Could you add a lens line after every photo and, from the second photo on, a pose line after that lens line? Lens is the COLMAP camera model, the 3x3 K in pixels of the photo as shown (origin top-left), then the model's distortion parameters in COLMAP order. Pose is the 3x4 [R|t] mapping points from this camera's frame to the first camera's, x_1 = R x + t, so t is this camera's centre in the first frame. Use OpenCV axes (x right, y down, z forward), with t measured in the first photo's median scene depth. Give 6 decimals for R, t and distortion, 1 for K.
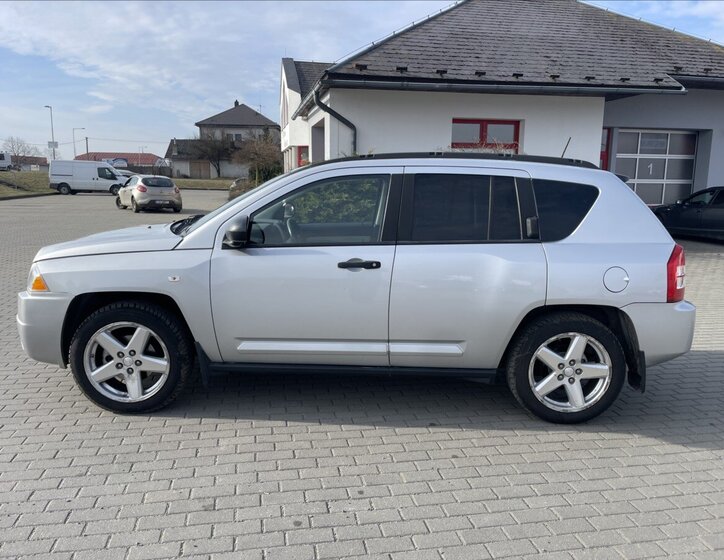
lens RADIAL K [[569.2, 0, 368.2], [0, 569.2, 289.8], [0, 0, 1]] dist [0.080483, -0.106129]
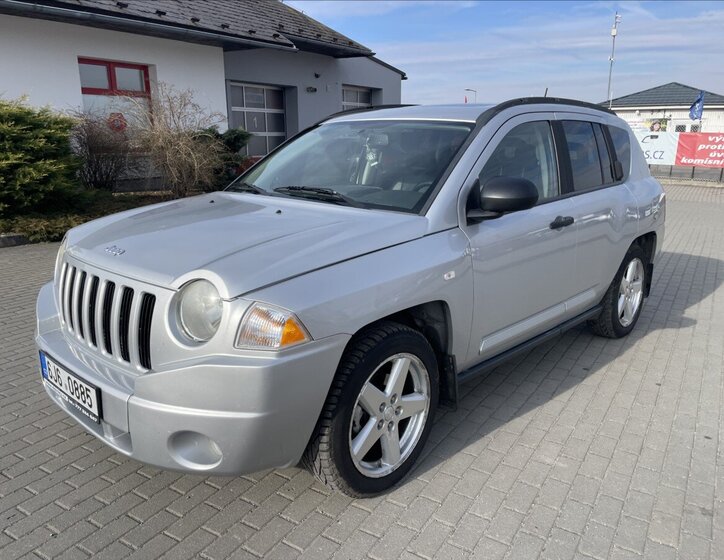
lens RADIAL K [[569.2, 0, 368.2], [0, 569.2, 289.8], [0, 0, 1]] dist [0.080483, -0.106129]
pose [[0.689621, -0.204199, 0.694784, -0.849263], [0.150528, 0.978886, 0.138288, -0.107858], [-0.708353, 0.009218, 0.705798, 0.543576]]
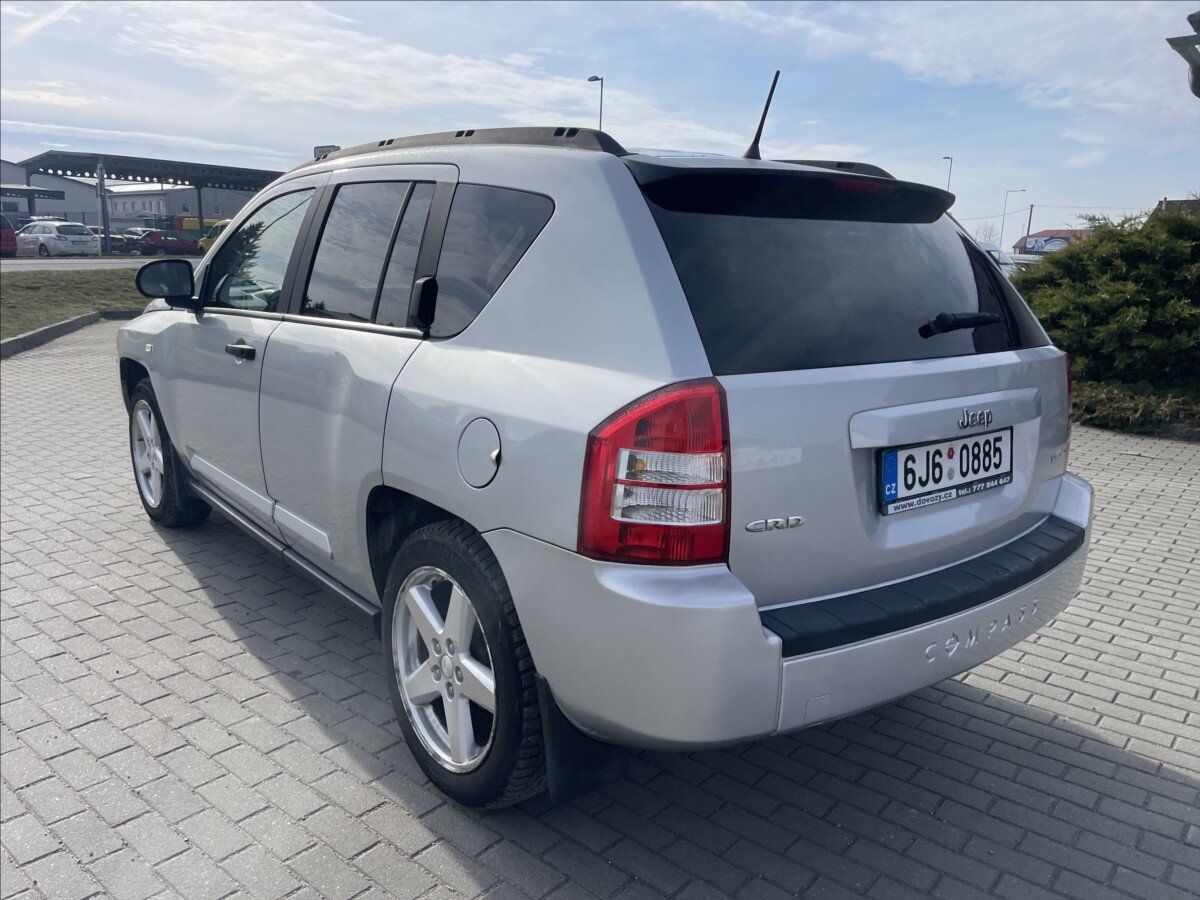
lens RADIAL K [[925.7, 0, 582.2], [0, 925.7, 451.6], [0, 0, 1]] dist [0.073755, -0.102093]
pose [[0.612973, 0.167947, -0.772048, 0.892130], [-0.169834, 0.982313, 0.078846, -0.073778], [0.771635, 0.082790, 0.630655, 0.649309]]
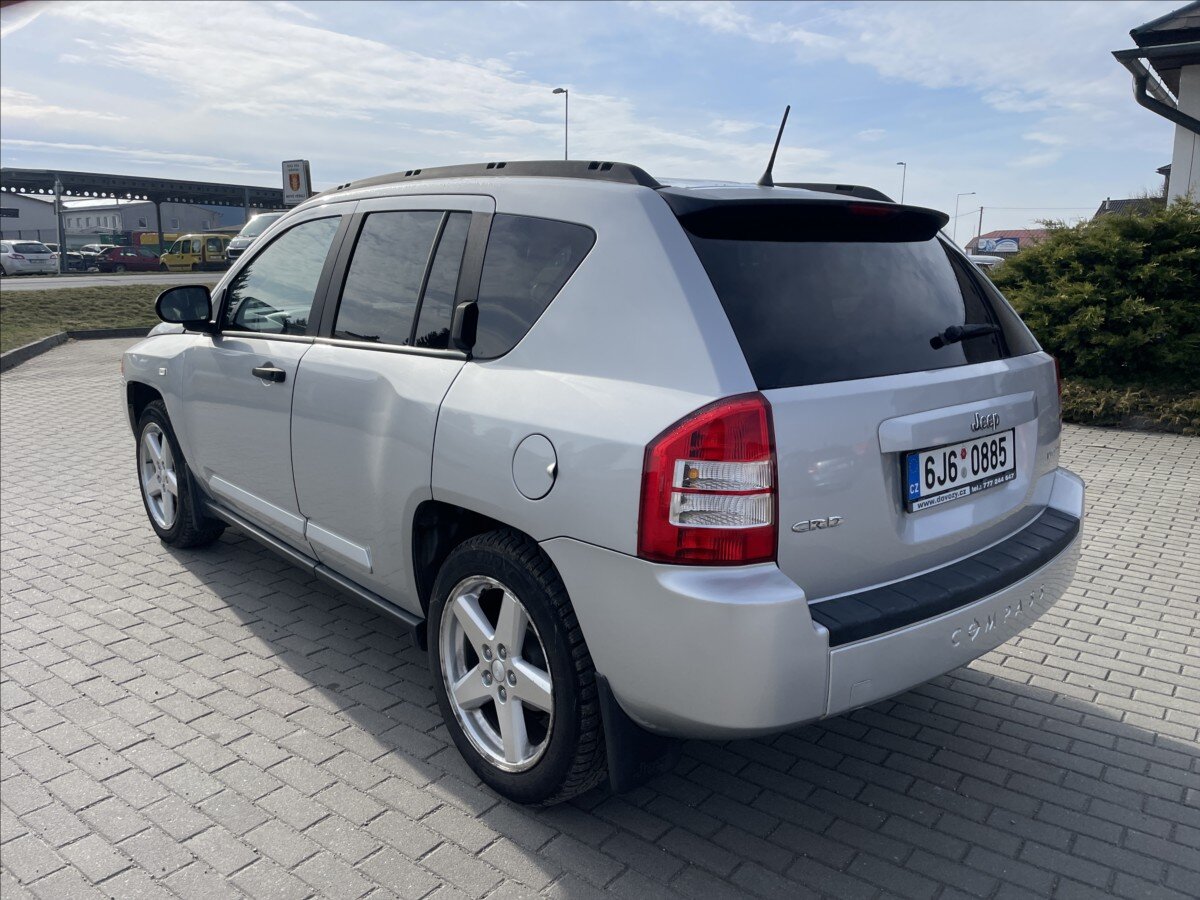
lens RADIAL K [[923.3, 0, 604.0], [0, 923.3, 434.4], [0, 0, 1]] dist [0.081930, -0.112576]
pose [[0.659710, 0.130177, -0.740160, 0.890152], [-0.143794, 0.988552, 0.045698, -0.072717], [0.737635, 0.076283, 0.670877, 0.584805]]
